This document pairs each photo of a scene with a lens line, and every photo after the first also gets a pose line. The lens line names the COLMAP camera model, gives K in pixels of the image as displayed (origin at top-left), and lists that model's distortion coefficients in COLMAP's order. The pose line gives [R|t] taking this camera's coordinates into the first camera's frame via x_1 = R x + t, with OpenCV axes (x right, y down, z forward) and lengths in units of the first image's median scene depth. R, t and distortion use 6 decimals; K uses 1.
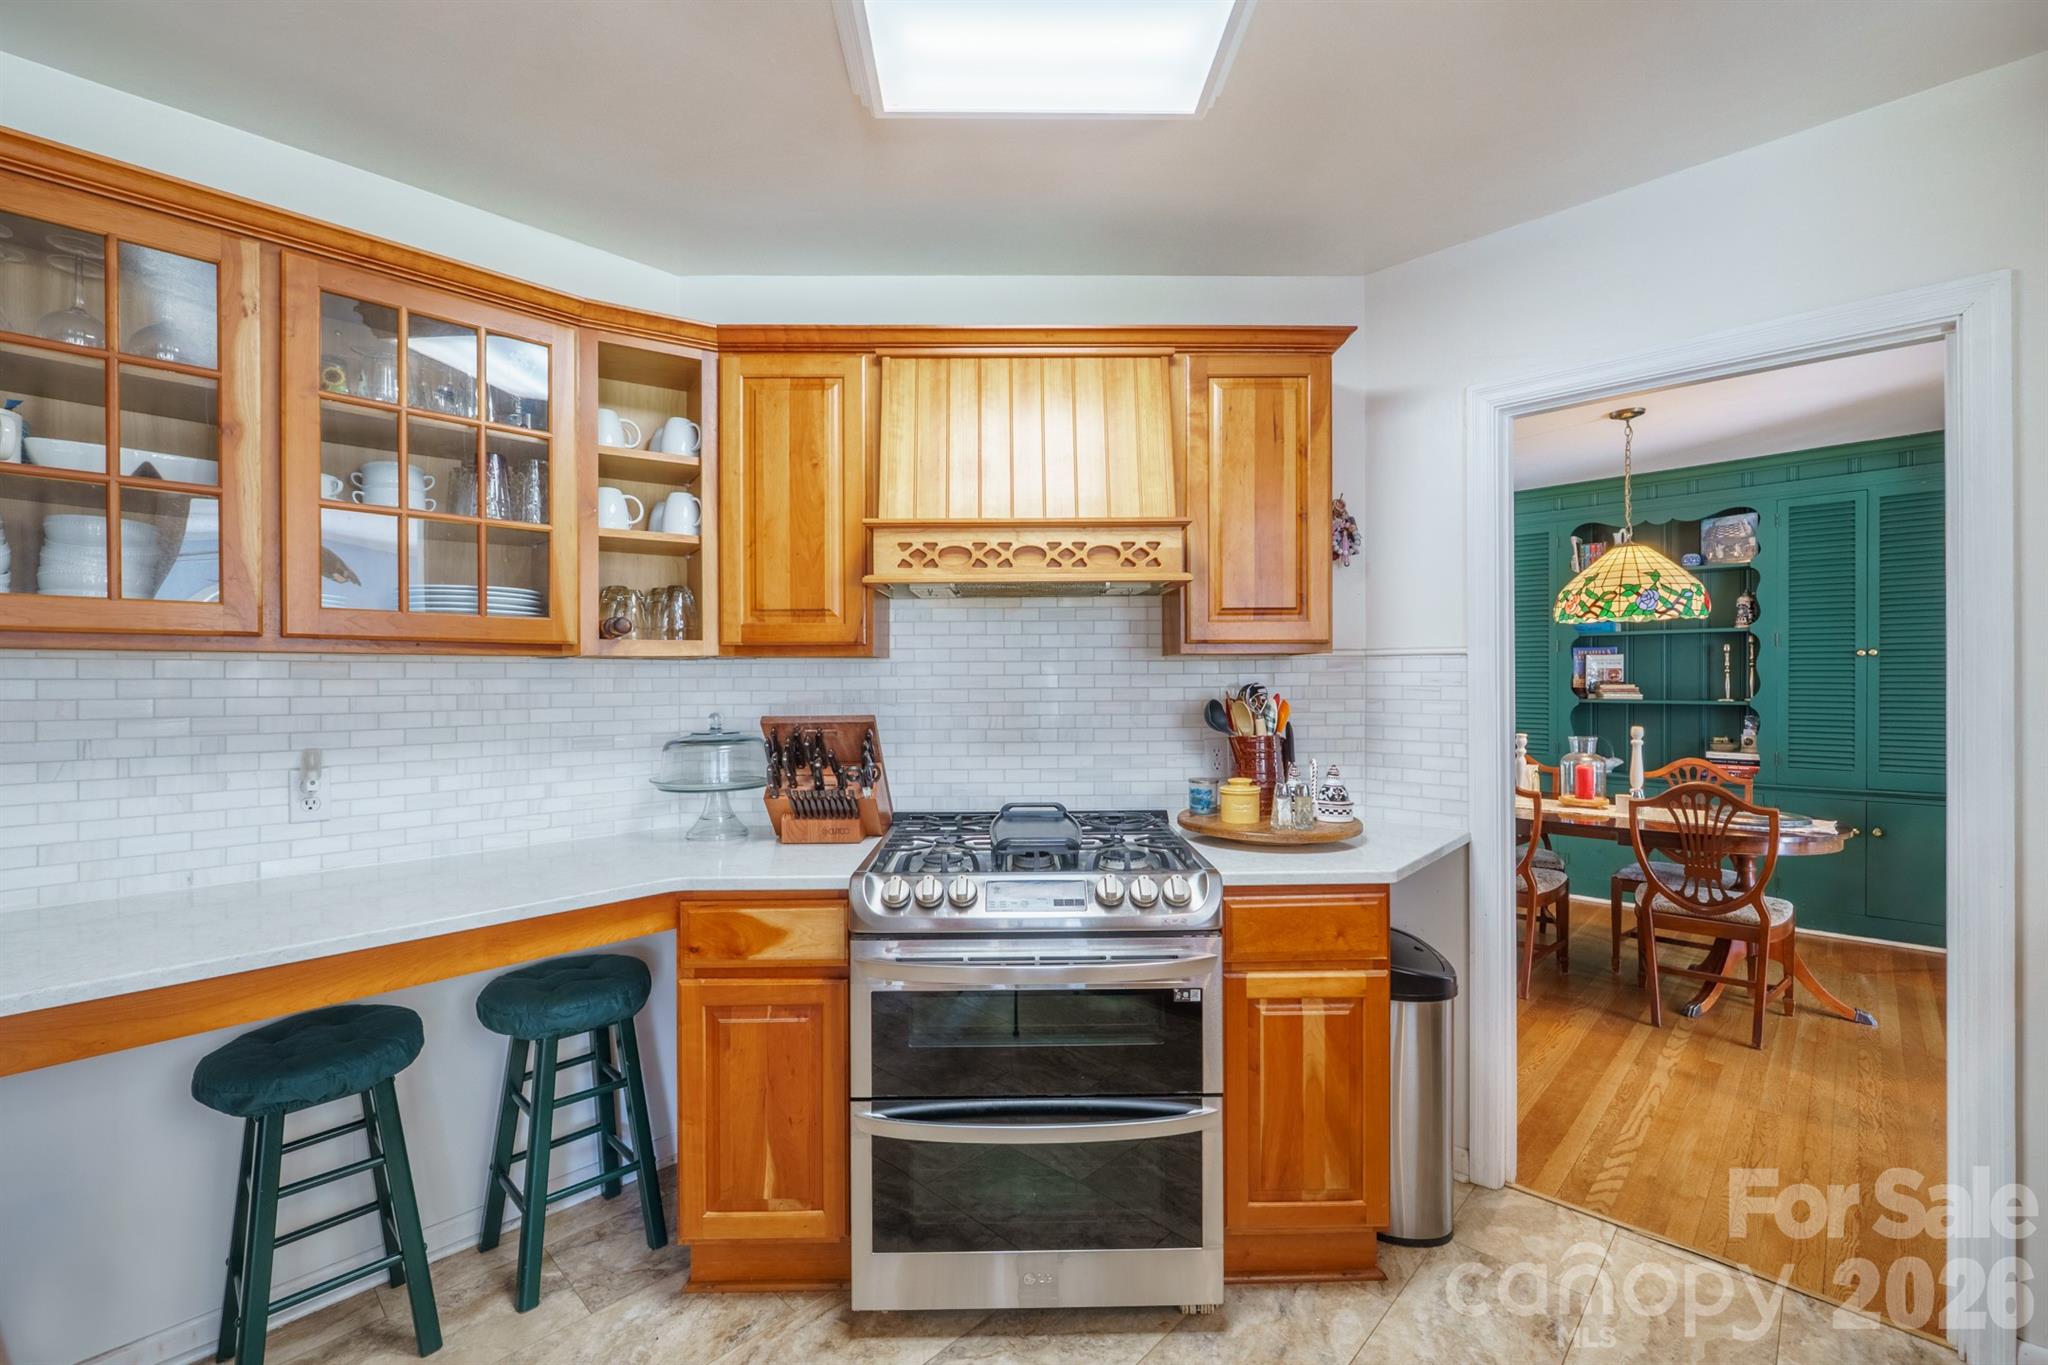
lens RADIAL K [[878.9, 0, 1019.2], [0, 878.9, 678.6], [0, 0, 1]] dist [-0.001488, -0.000596]
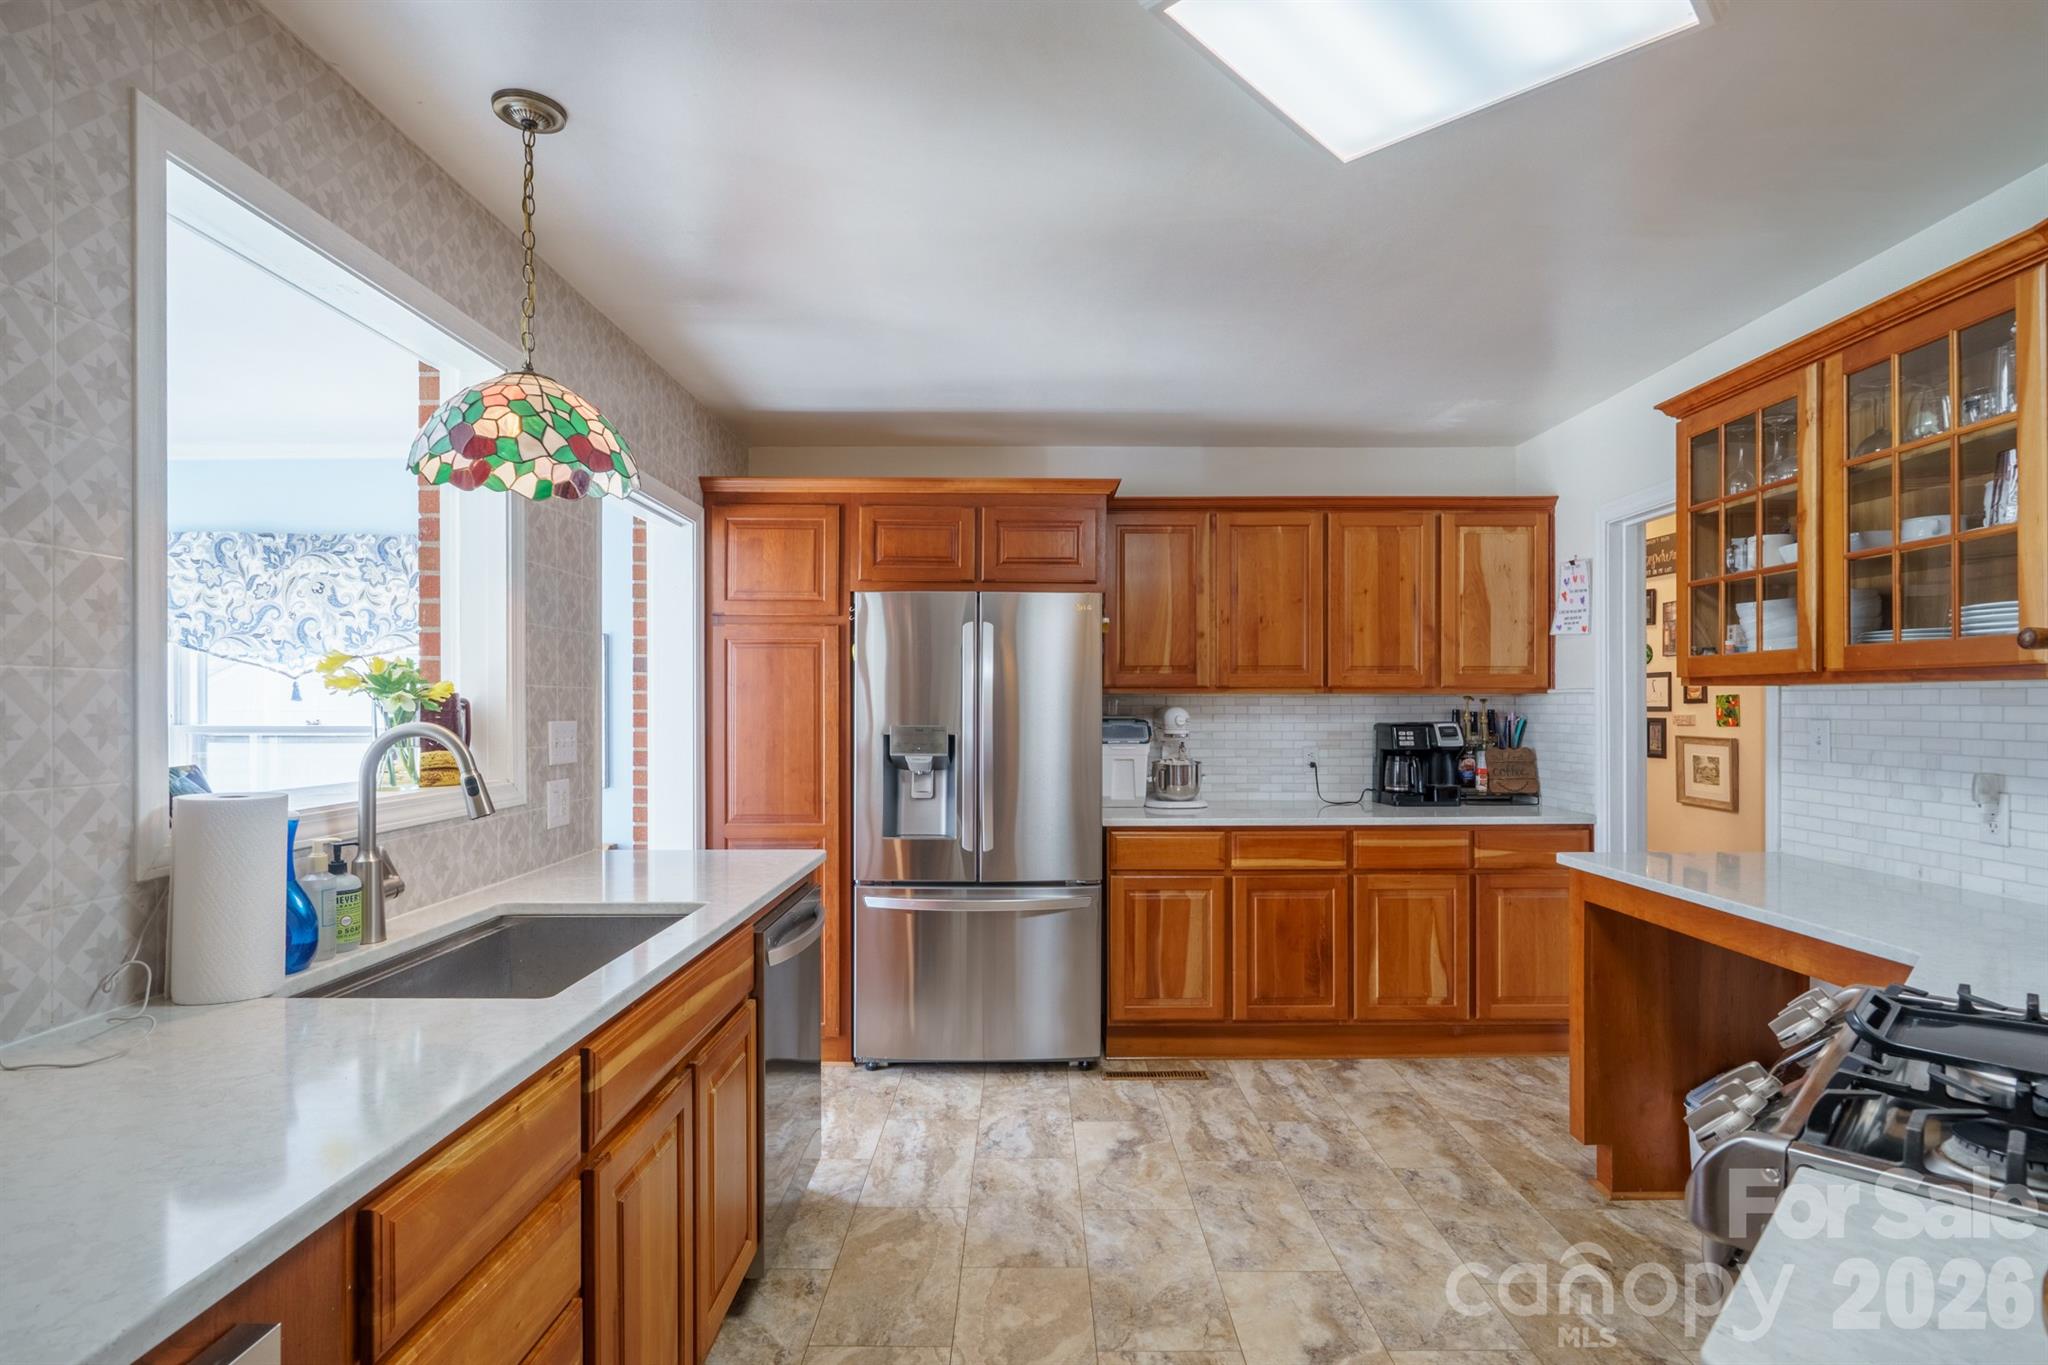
lens RADIAL K [[1033.0, 0, 1031.2], [0, 1033.0, 703.9], [0, 0, 1]] dist [-0.003476, 0.000292]
pose [[-0.721430, 0.005993, -0.692462, 0.798147], [0.005800, 0.999980, 0.002612, -0.010263], [0.692463, -0.002132, -0.721450, 1.039618]]
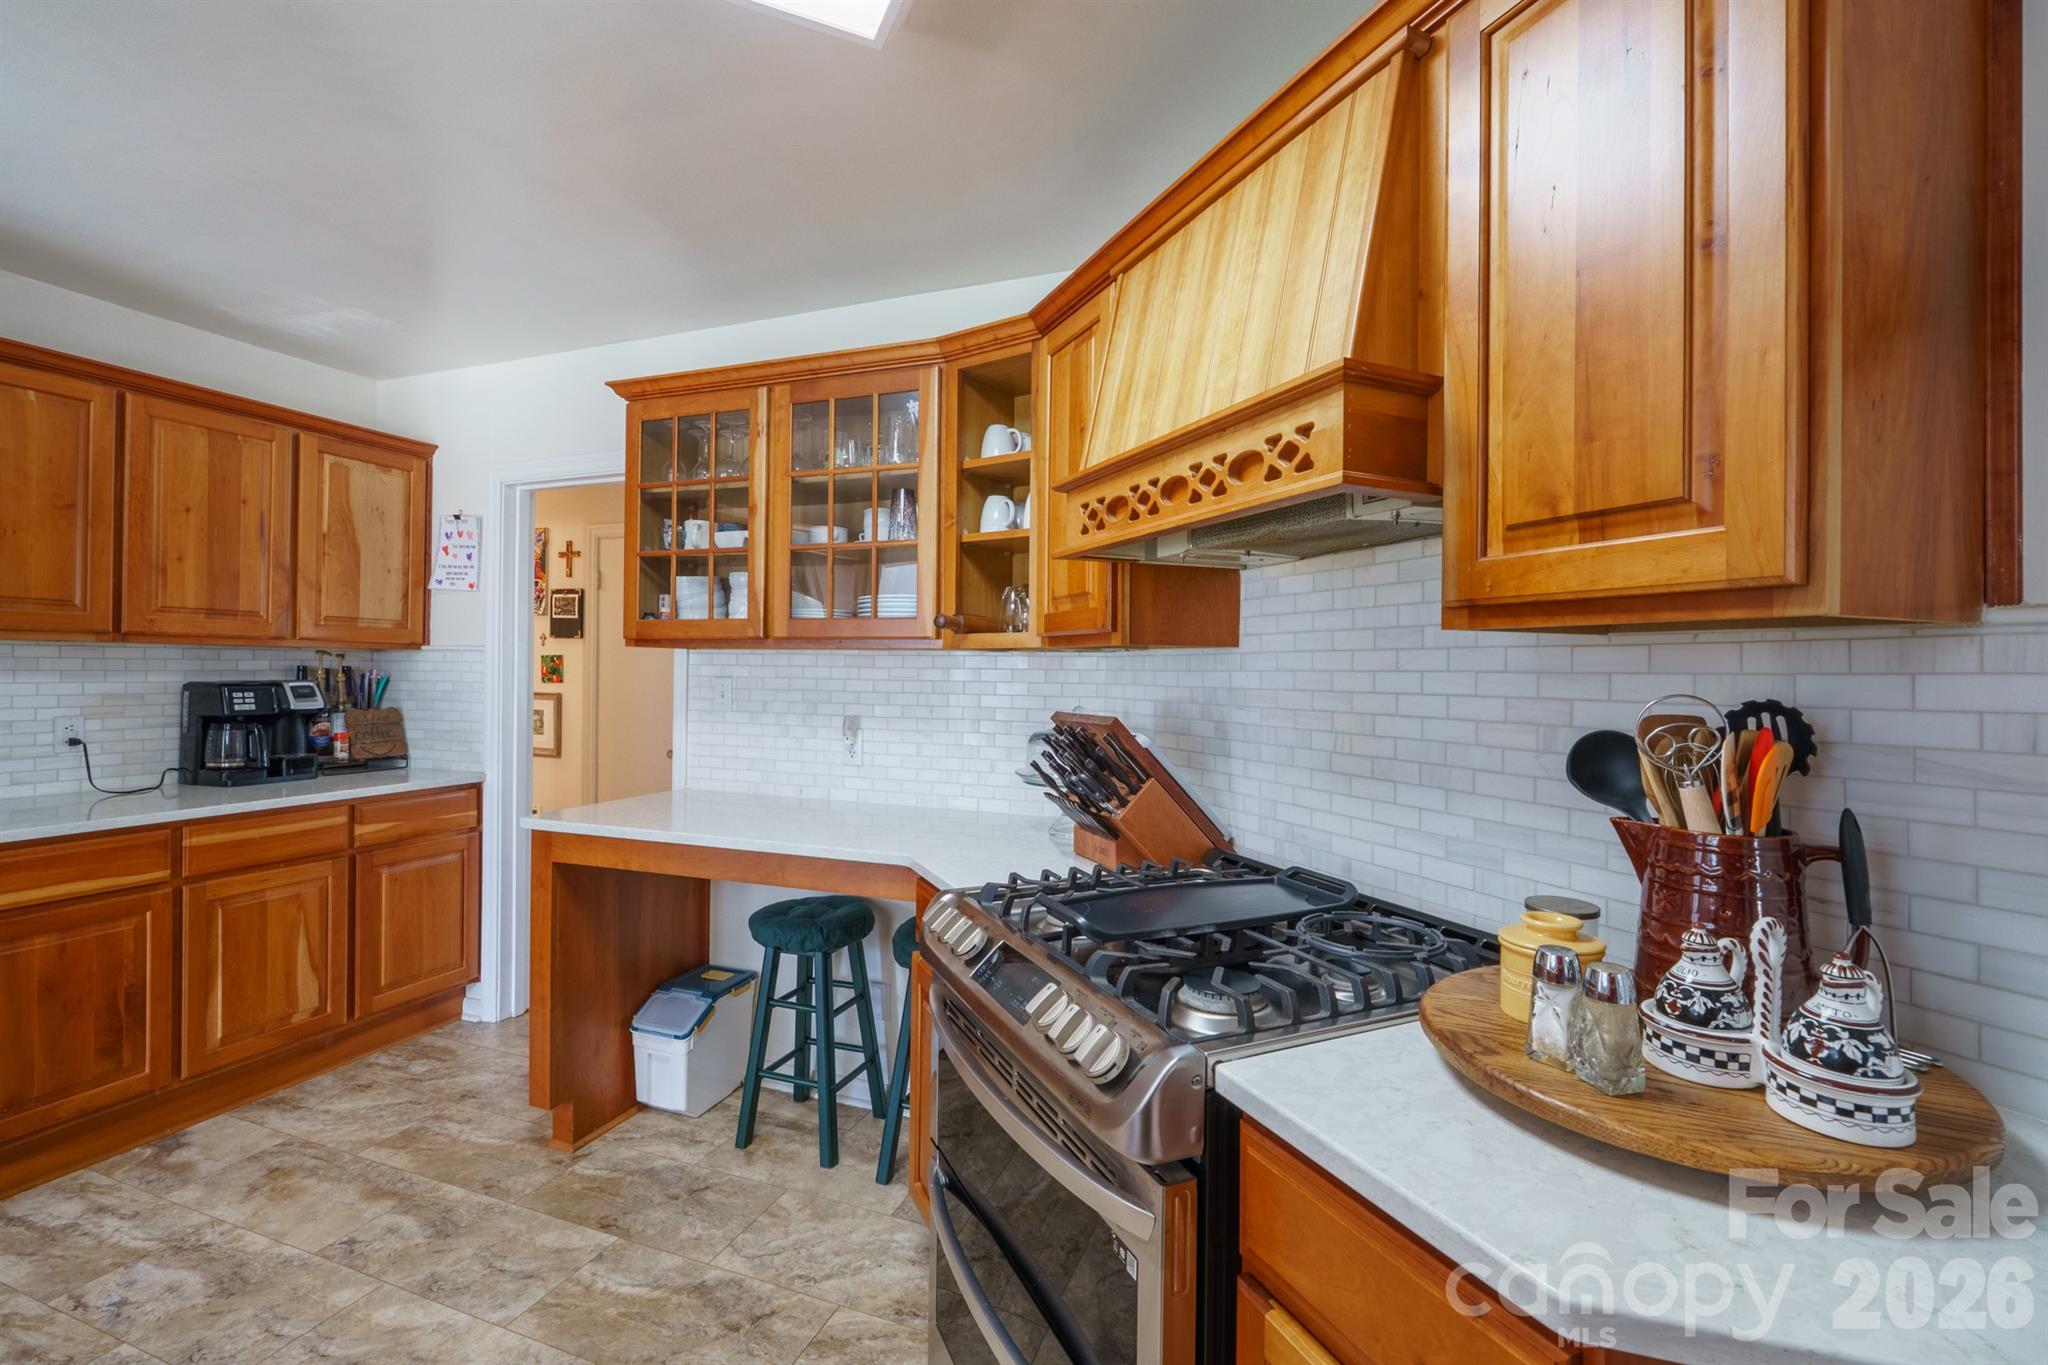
lens RADIAL K [[878.9, 0, 1023.2], [0, 878.9, 666.9], [0, 0, 1]] dist [-0.001488, -0.000596]
pose [[0.388385, 0.007529, -0.921466, 0.608745], [-0.013665, 0.999904, 0.002411, -0.006779], [0.921396, 0.011656, 0.388451, 0.662183]]
